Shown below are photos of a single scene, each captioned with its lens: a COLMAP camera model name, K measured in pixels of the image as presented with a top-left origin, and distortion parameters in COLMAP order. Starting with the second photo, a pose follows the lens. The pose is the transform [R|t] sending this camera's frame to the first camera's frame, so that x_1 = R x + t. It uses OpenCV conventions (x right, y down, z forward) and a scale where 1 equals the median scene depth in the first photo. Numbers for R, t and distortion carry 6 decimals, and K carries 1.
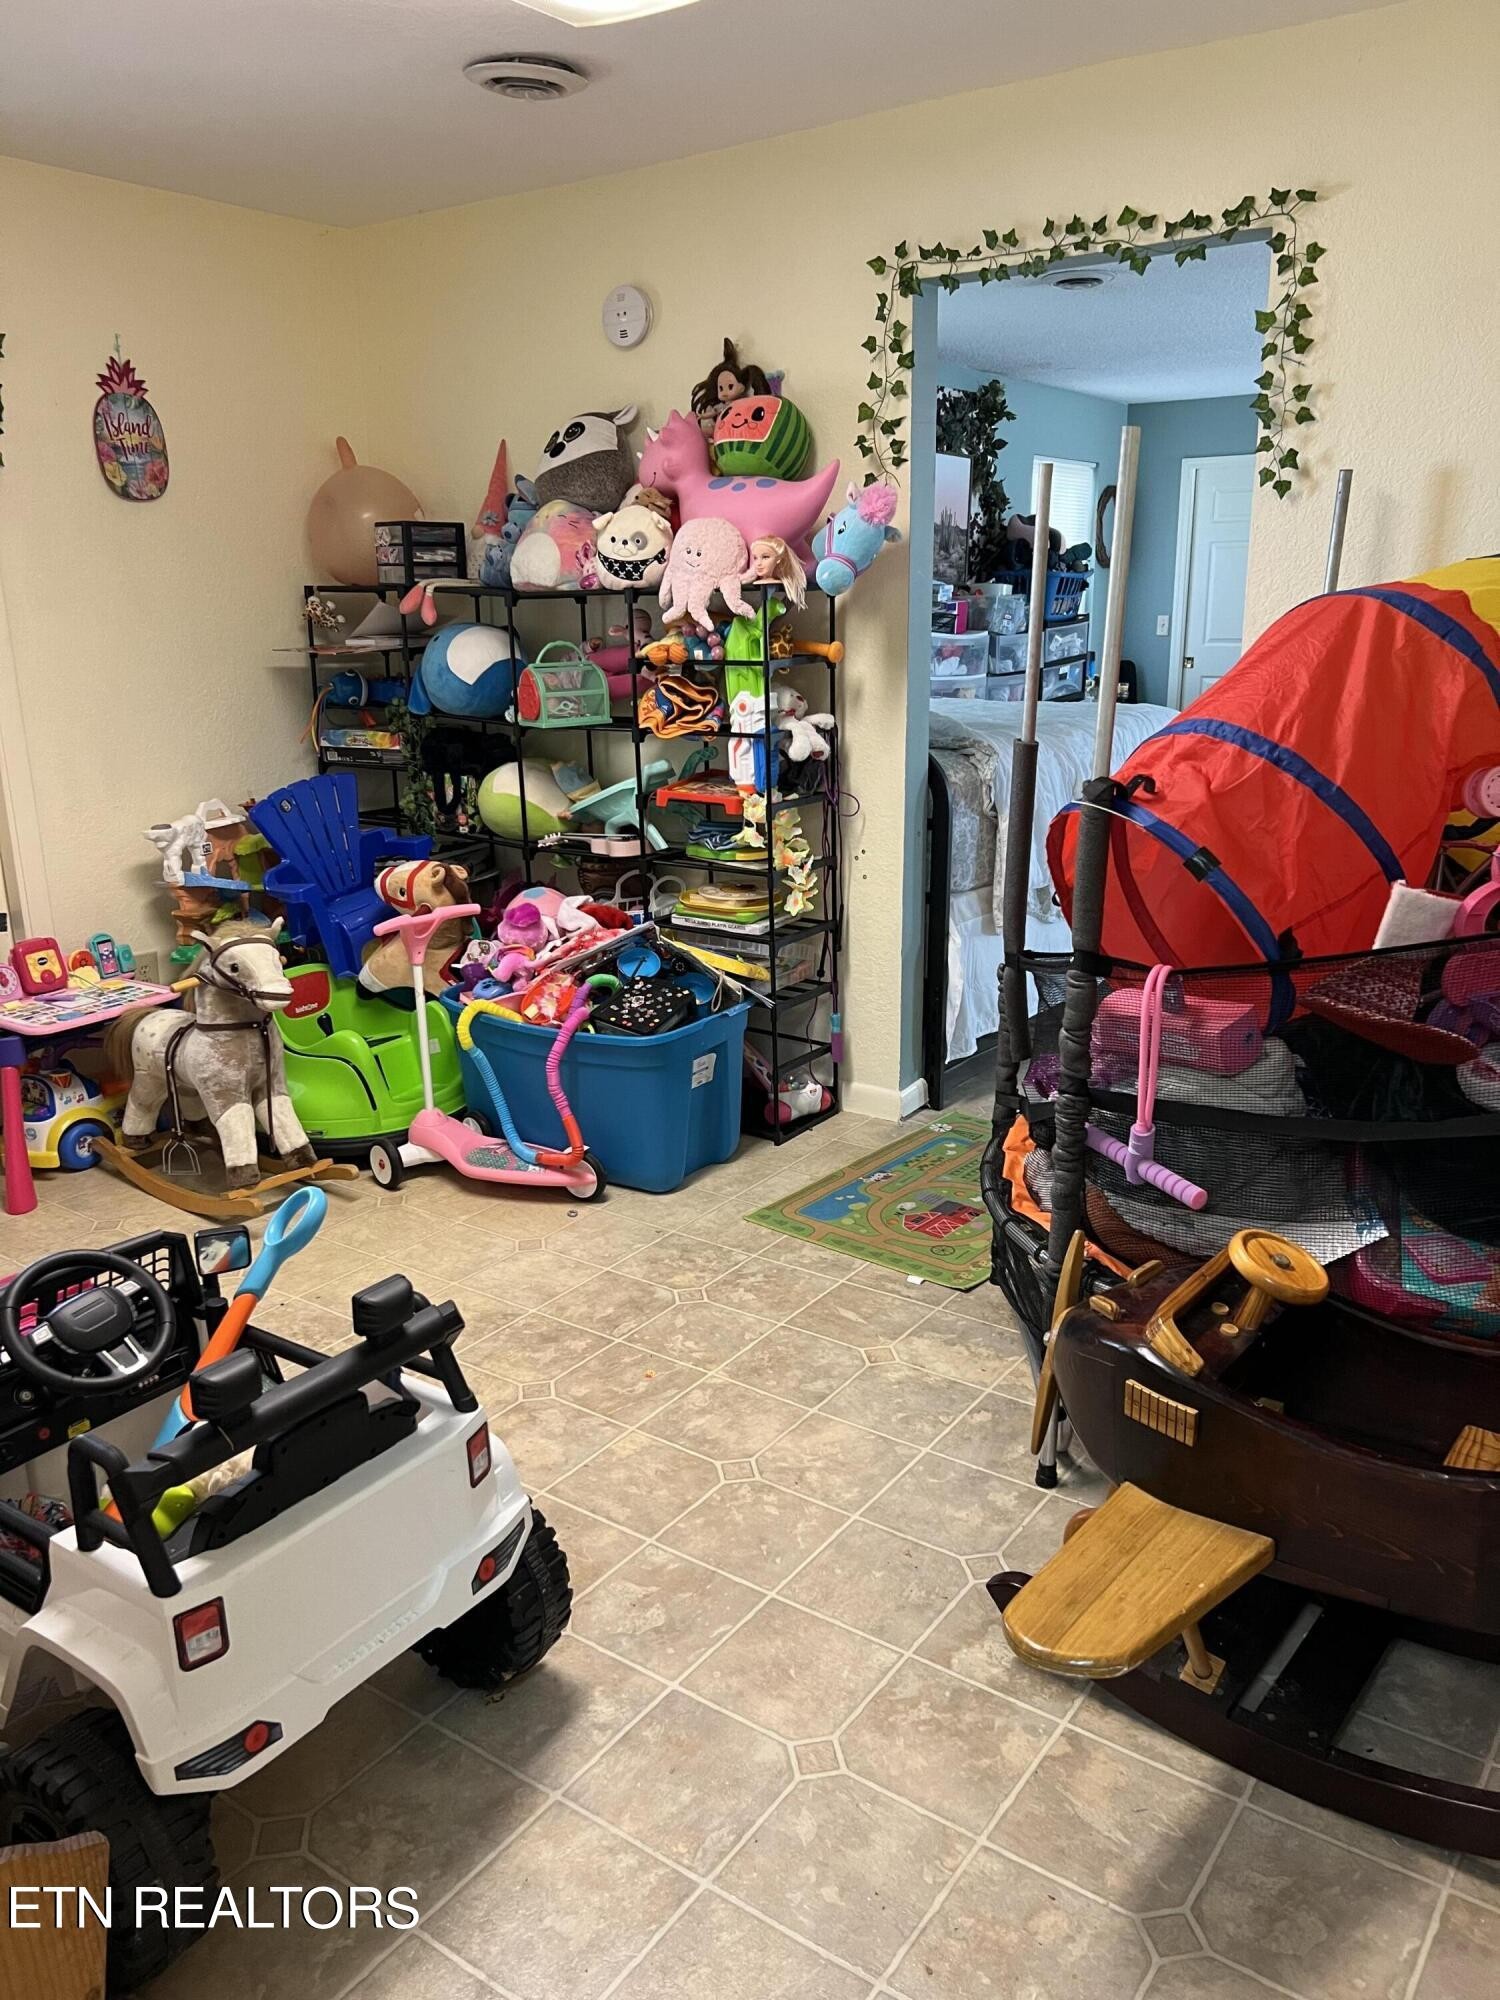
lens RADIAL K [[1508.6, 0, 750.0], [0, 1508.6, 1000.0], [0, 0, 1]] dist [0.063967, -0.079115]
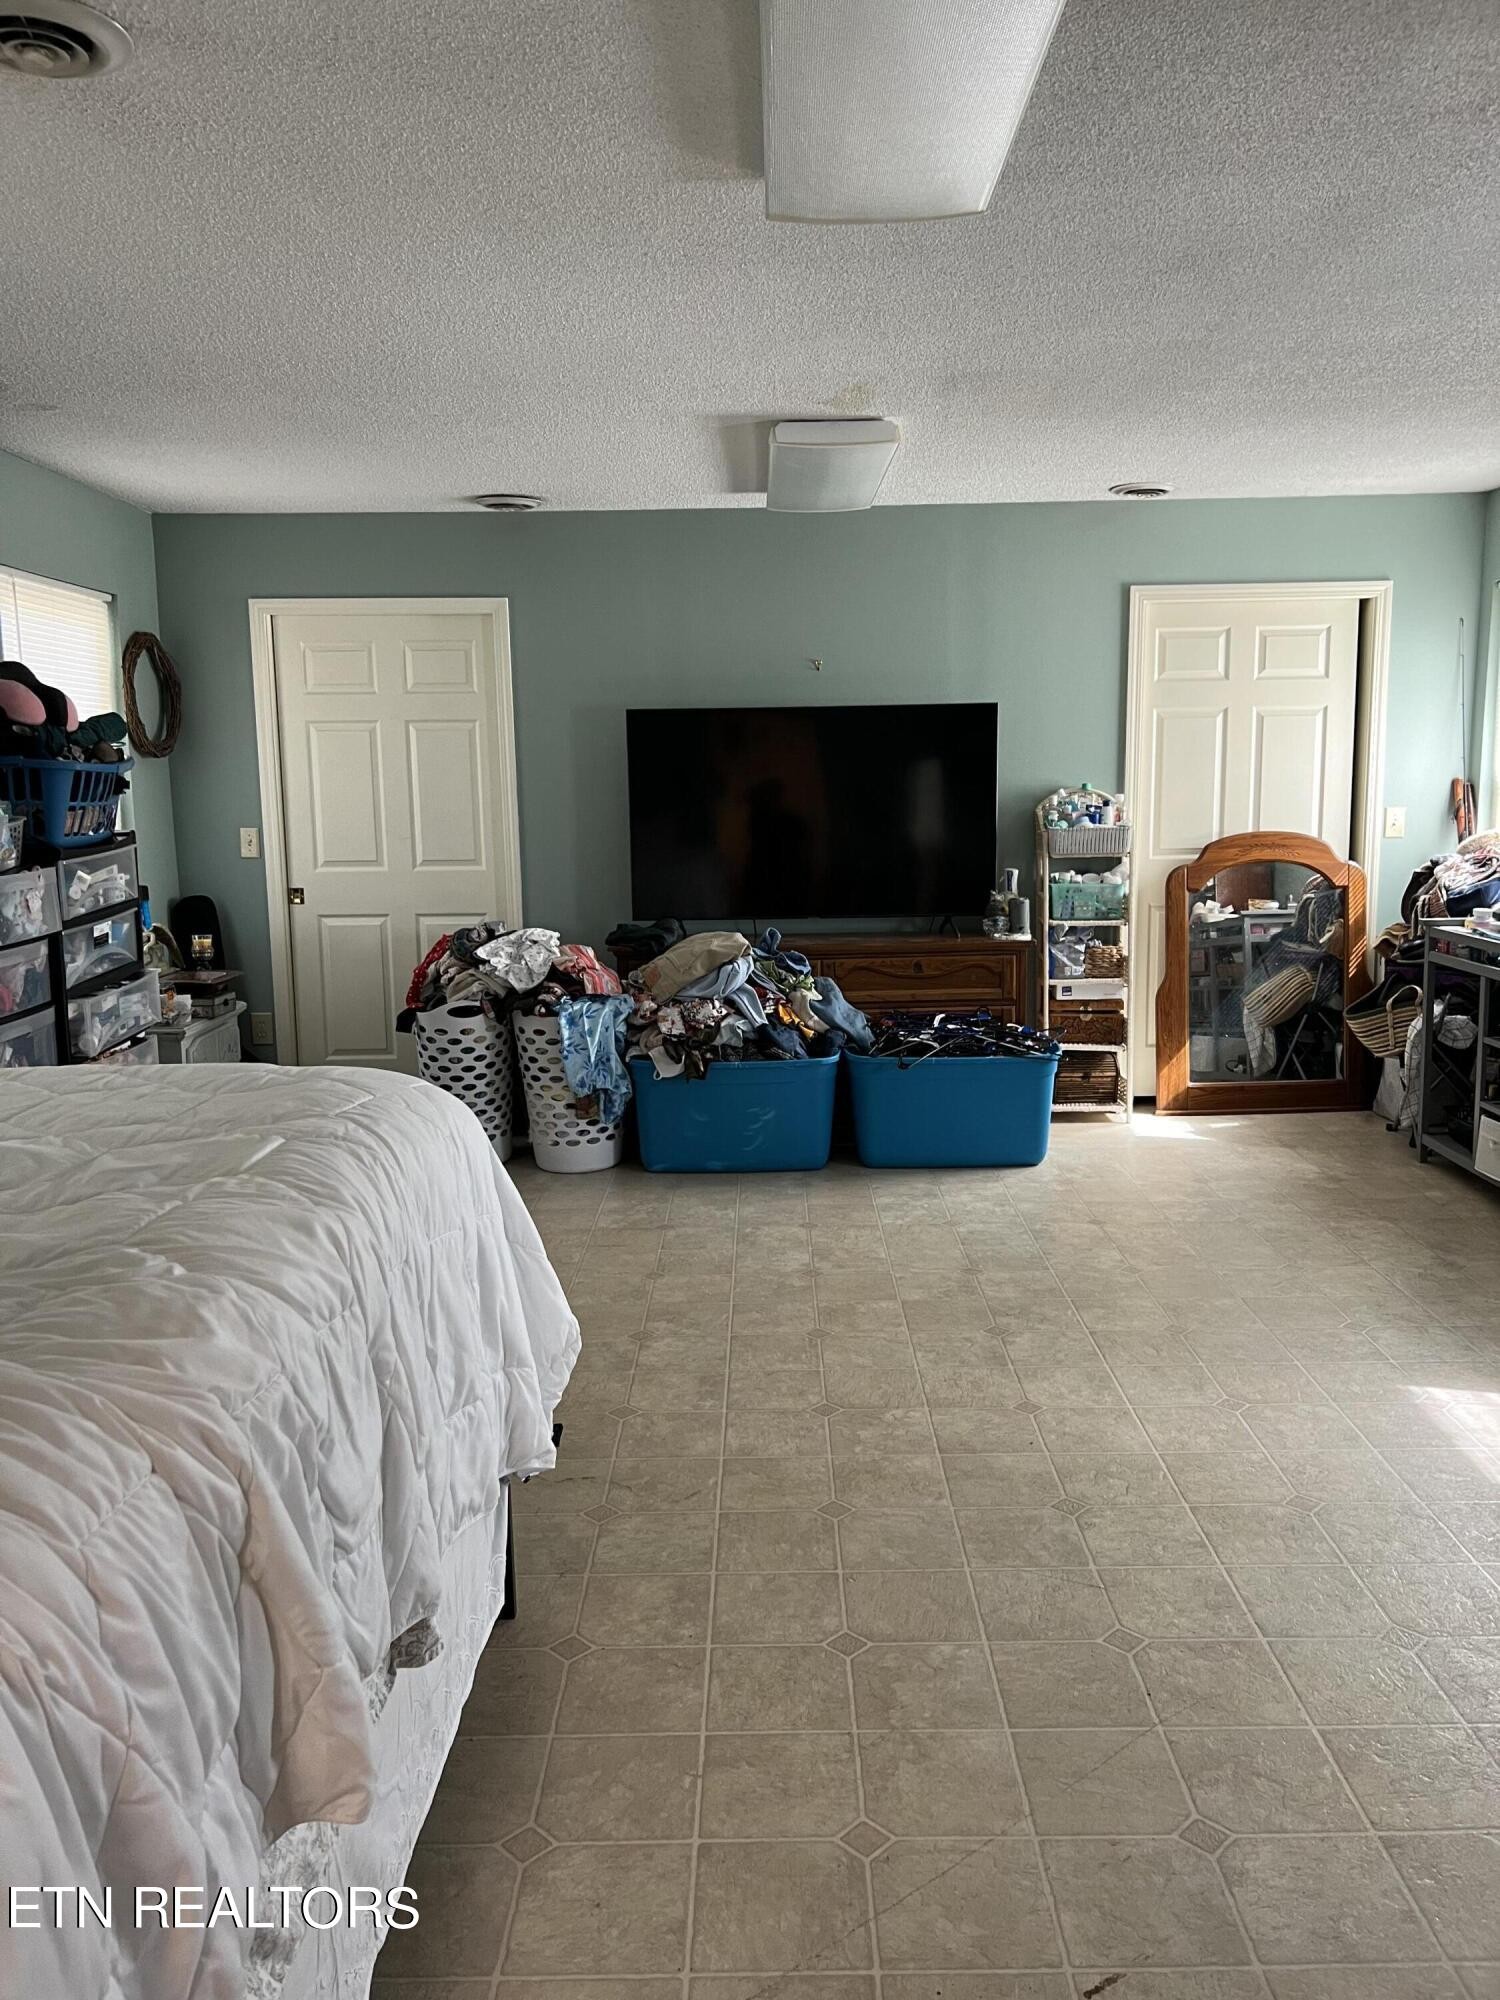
lens RADIAL K [[1508.6, 0, 750.0], [0, 1508.6, 1000.0], [0, 0, 1]] dist [0.063967, -0.079115]
pose [[0.819658, -0.081384, 0.567042, 0.079314], [0.148740, 0.986143, -0.073468, -0.111381], [-0.553206, 0.144561, 0.820406, 0.394426]]
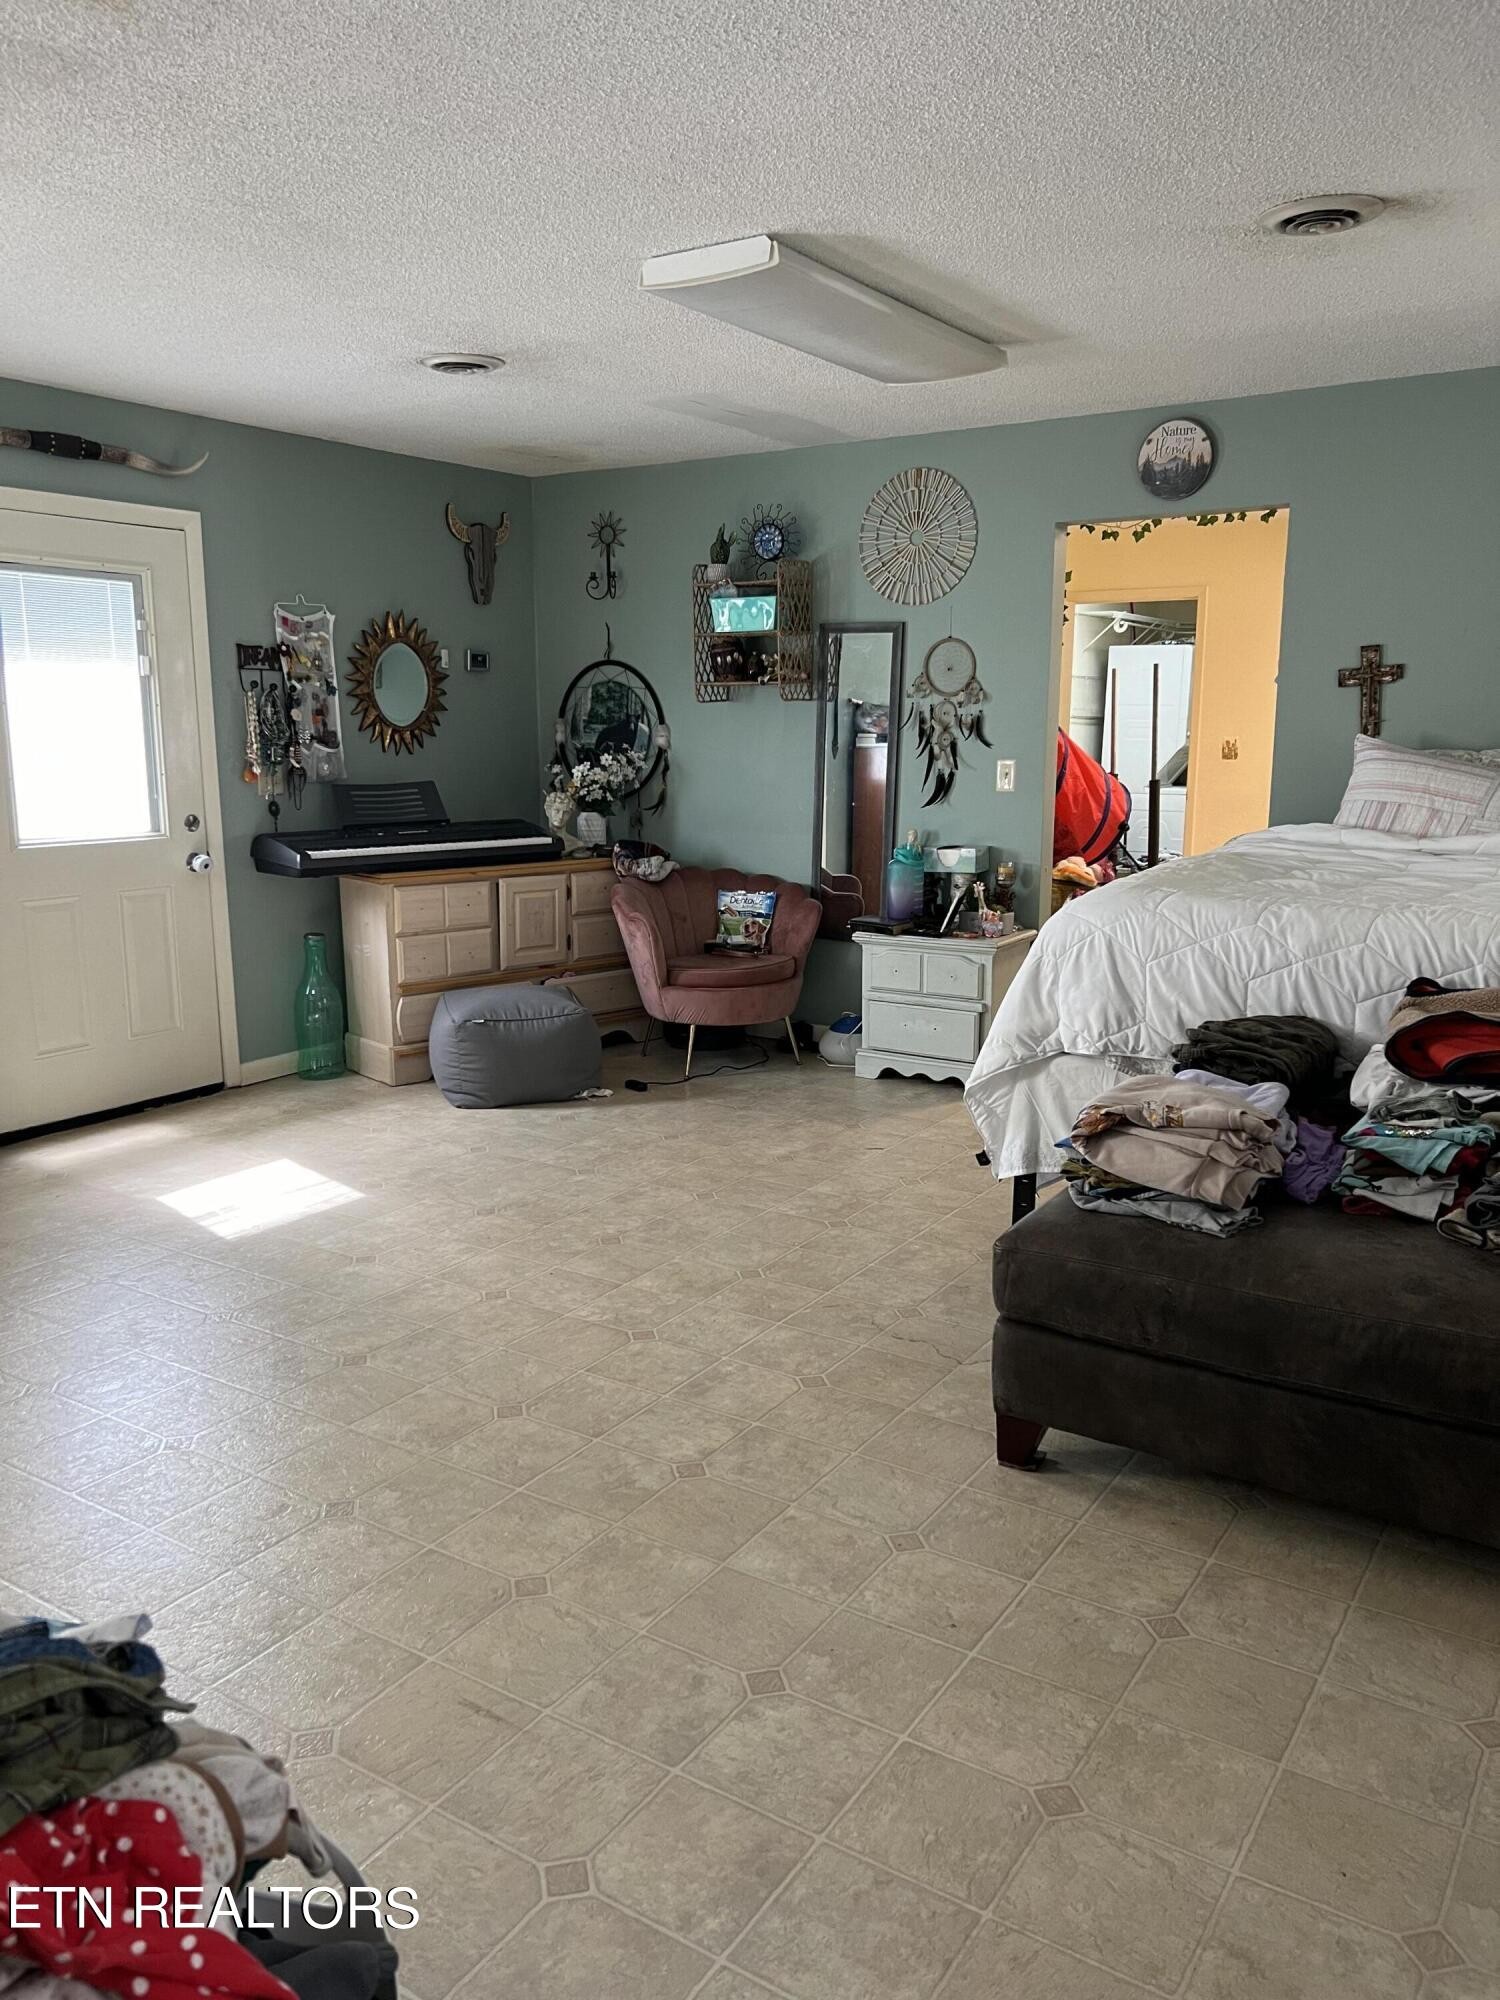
lens RADIAL K [[1508.6, 0, 750.0], [0, 1508.6, 1000.0], [0, 0, 1]] dist [0.063967, -0.079115]
pose [[-0.998592, 0.030194, -0.043626, 0.268488], [0.008224, 0.900417, 0.434950, -0.265695], [0.052415, 0.433978, -0.899397, 0.963920]]
